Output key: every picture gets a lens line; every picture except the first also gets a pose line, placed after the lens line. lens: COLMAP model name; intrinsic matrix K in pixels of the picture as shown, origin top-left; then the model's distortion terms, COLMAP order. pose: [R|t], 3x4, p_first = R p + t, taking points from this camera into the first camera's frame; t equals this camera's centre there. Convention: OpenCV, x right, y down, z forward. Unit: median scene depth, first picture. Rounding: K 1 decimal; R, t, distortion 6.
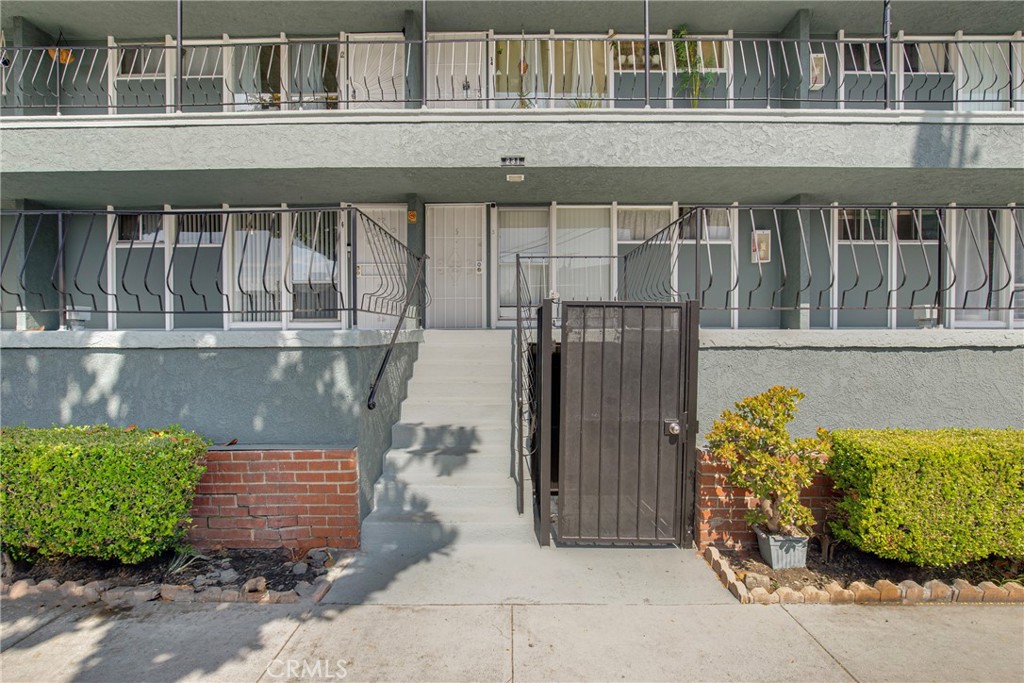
lens RADIAL K [[494.5, 0, 512.0], [0, 494.5, 341.5], [0, 0, 1]] dist [-0.019983, 0.000799]
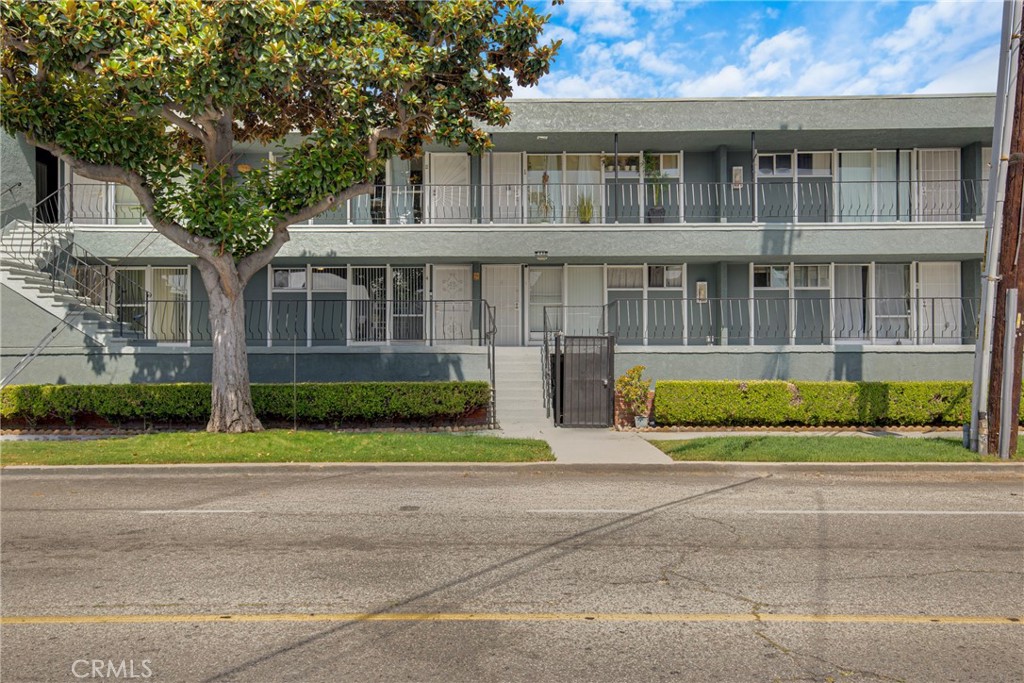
lens RADIAL K [[494.5, 0, 512.0], [0, 494.5, 341.5], [0, 0, 1]] dist [-0.019983, 0.000799]
pose [[0.999341, -0.001215, -0.036277, -0.040025], [-0.000092, 0.999351, -0.036027, 0.022545], [0.036297, 0.036007, 0.998692, -0.794732]]
